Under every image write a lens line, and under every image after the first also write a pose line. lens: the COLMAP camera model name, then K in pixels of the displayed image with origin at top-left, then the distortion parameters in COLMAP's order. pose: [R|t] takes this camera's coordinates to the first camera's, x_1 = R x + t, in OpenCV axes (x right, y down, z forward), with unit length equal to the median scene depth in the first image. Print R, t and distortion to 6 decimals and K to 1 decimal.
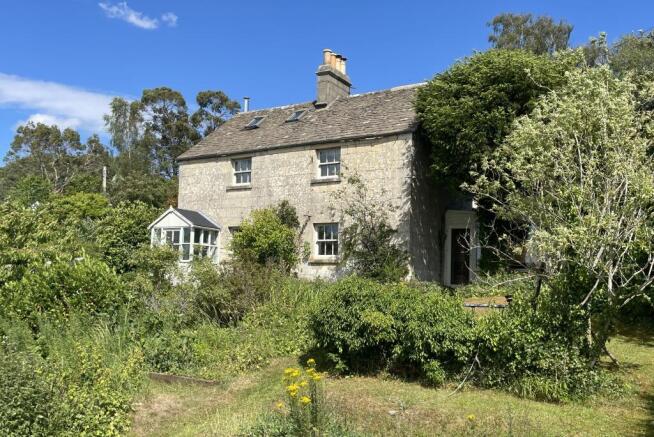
lens RADIAL K [[588.6, 0, 327.0], [0, 588.6, 218.5], [0, 0, 1]] dist [-0.006452, -0.000331]
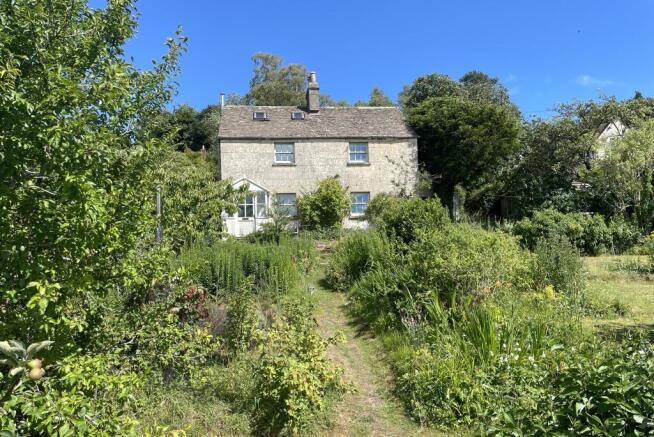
lens RADIAL K [[451.4, 0, 327.0], [0, 451.4, 218.5], [0, 0, 1]] dist [0.000930, 0.000181]
pose [[0.768378, 0.001089, 0.639995, -0.795355], [-0.010769, 0.999879, 0.011228, 0.063078], [-0.639905, -0.015519, 0.768297, 0.160668]]
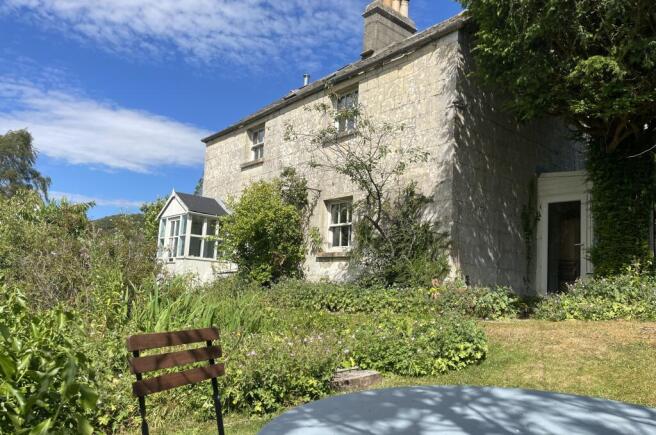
lens RADIAL K [[482.9, 0, 326.9], [0, 482.9, 233.2], [0, 0, 1]] dist [0.006424, 0.000624]
pose [[0.948427, -0.012093, -0.316764, 0.156522], [0.004517, 0.999686, -0.024640, 0.060087], [0.316963, 0.021939, 0.948184, 0.468348]]
